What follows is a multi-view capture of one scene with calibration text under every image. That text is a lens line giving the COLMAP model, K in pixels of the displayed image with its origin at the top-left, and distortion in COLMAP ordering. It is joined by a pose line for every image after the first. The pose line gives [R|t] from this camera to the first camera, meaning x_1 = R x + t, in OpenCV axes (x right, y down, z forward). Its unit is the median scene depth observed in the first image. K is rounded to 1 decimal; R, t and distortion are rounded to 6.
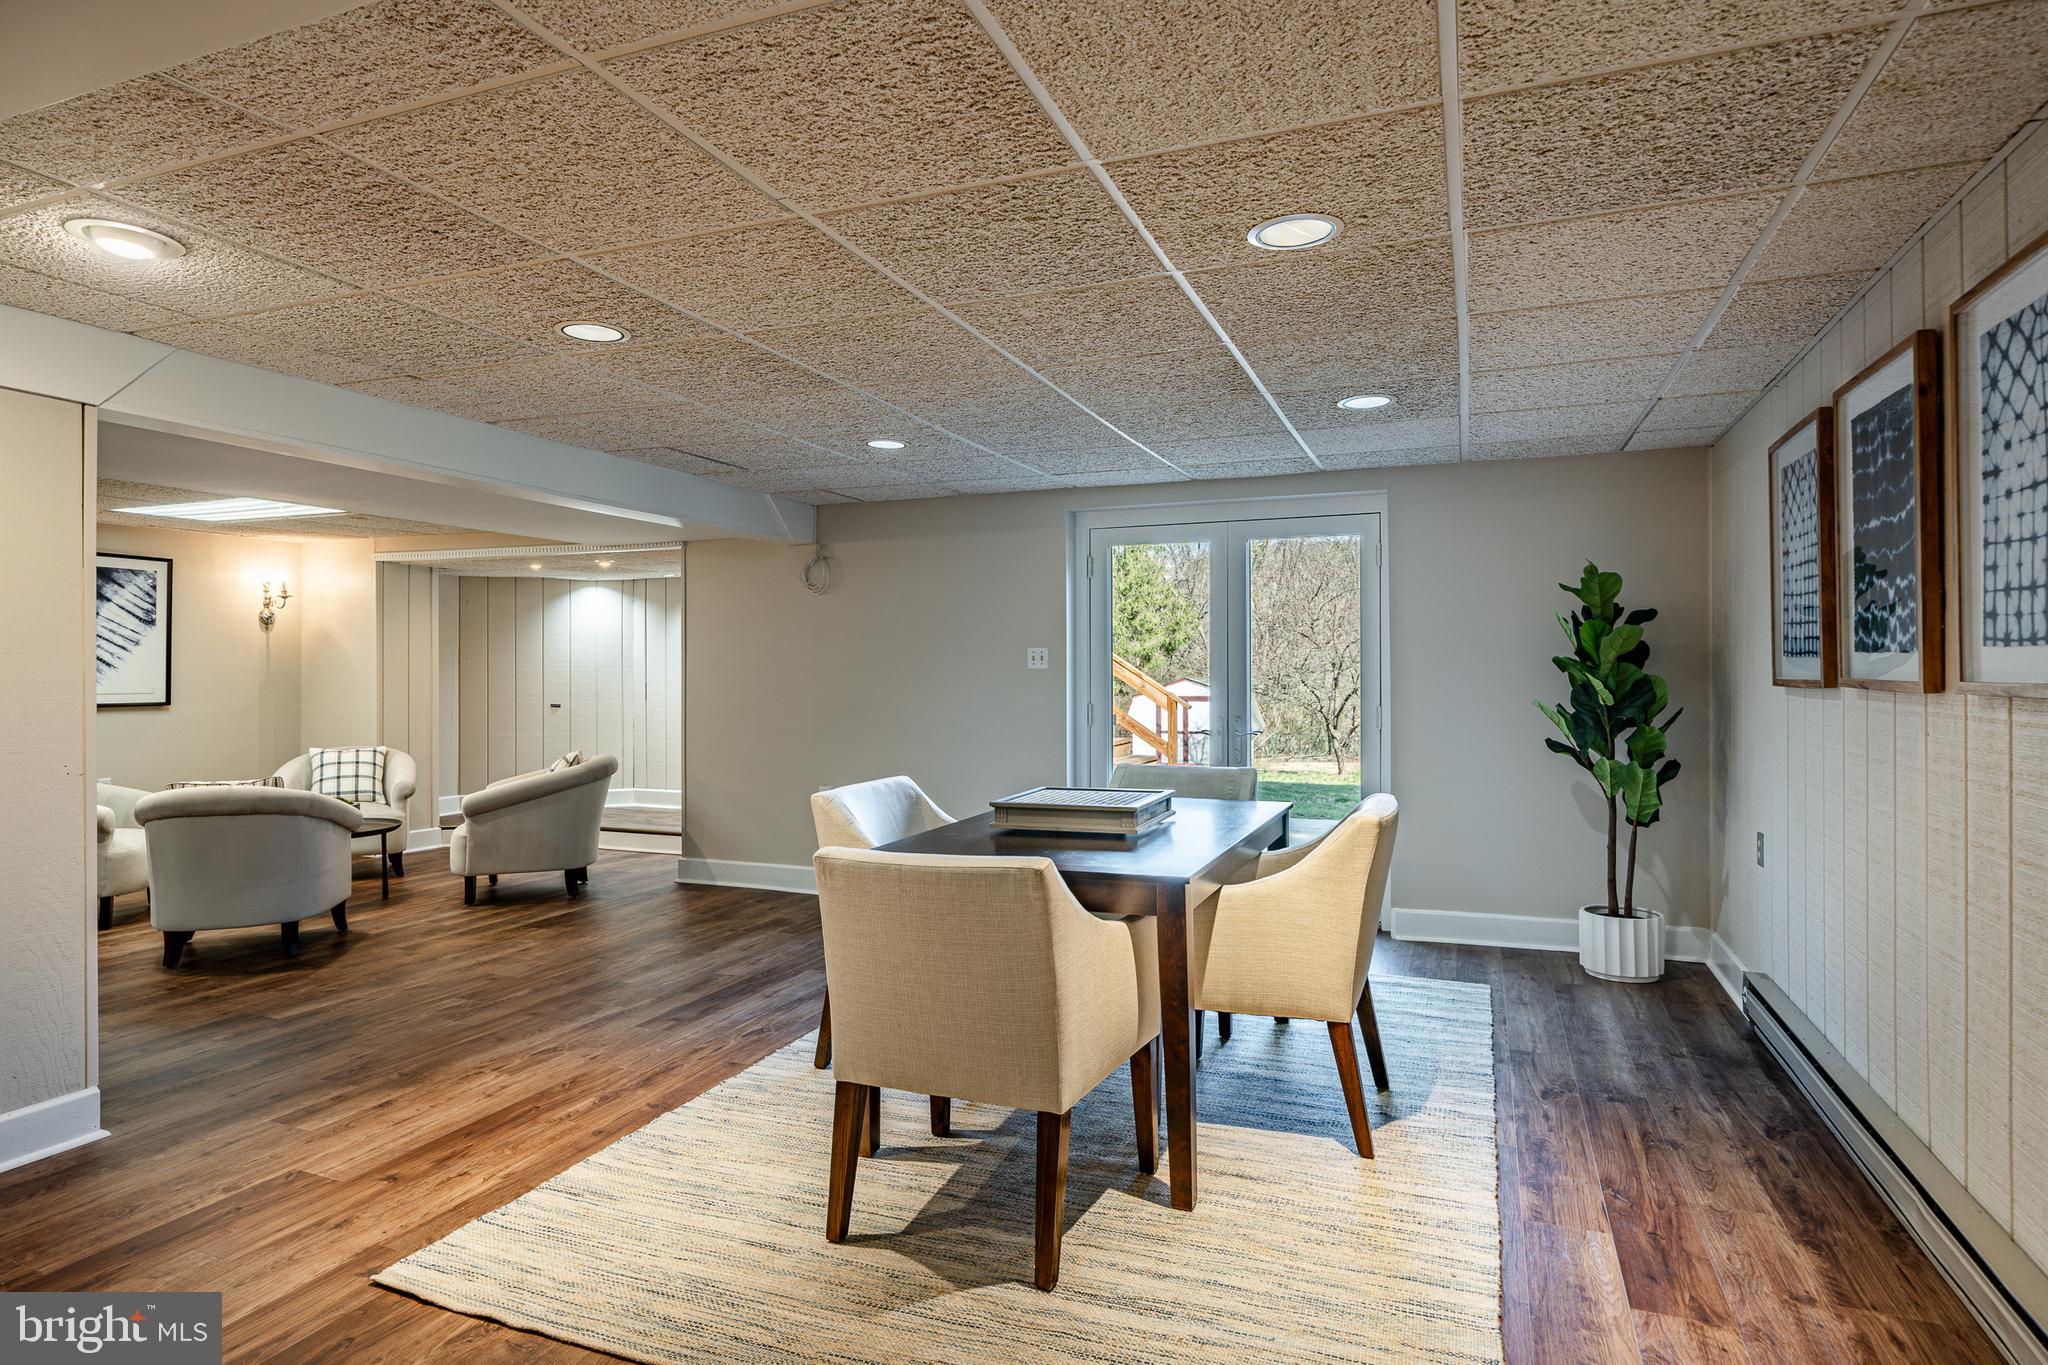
lens RADIAL K [[1137.8, 0, 1007.5], [0, 1137.8, 670.5], [0, 0, 1]] dist [-0.001561, 0.000653]
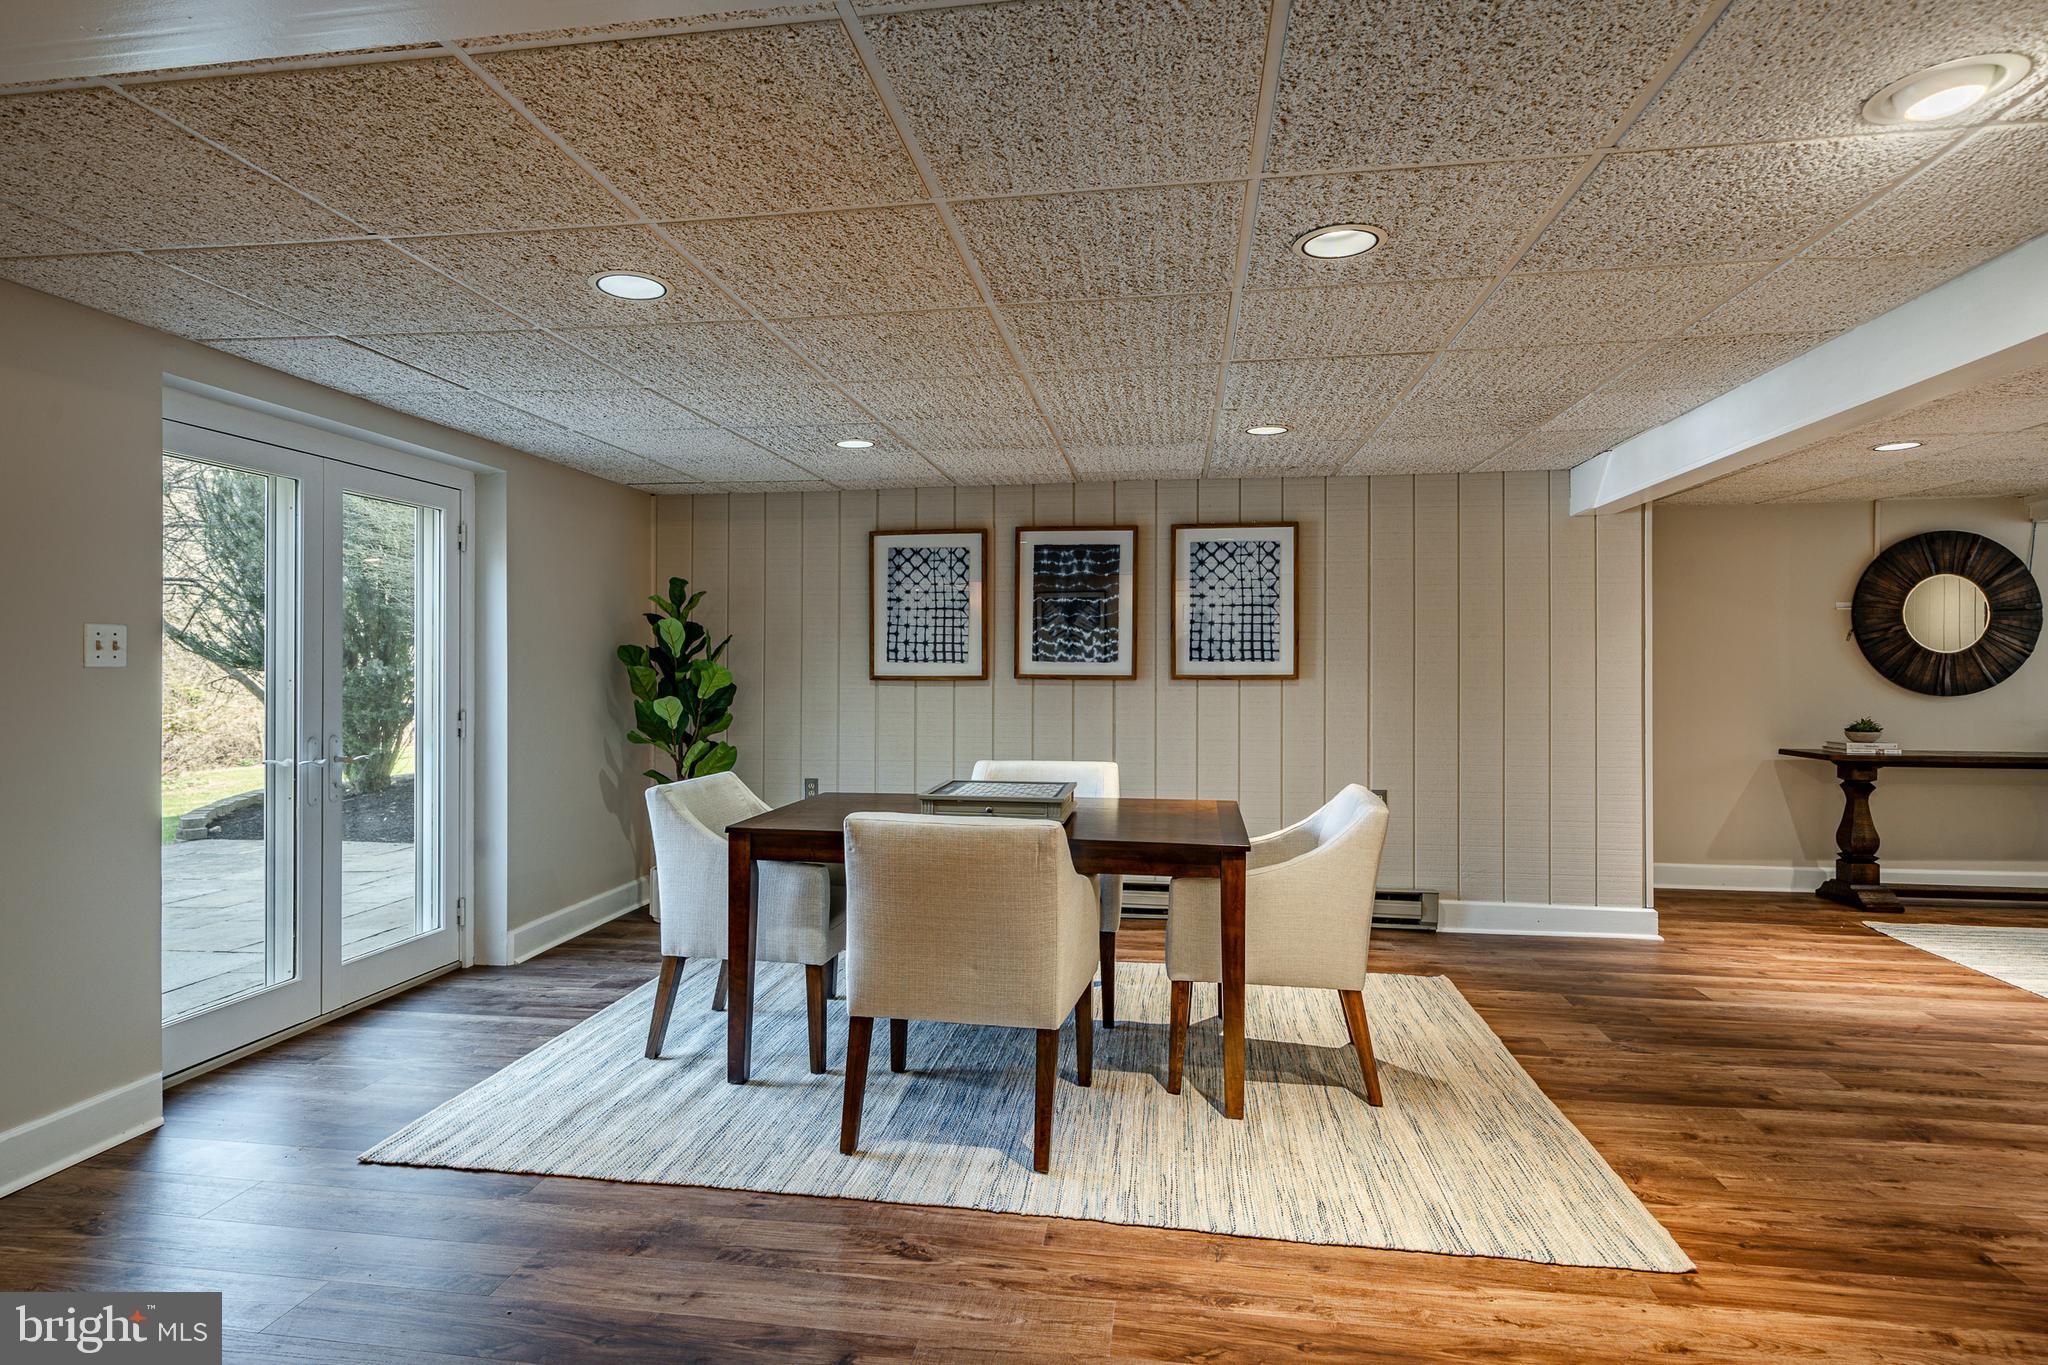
lens RADIAL K [[1088.9, 0, 1022.0], [0, 1088.9, 637.4], [0, 0, 1]] dist [-0.002322, -0.000413]
pose [[-0.235056, 0.029008, 0.971549, -3.569195], [0.000421, 0.999558, -0.029742, 0.001685], [-0.971982, -0.006582, -0.234964, 4.704000]]
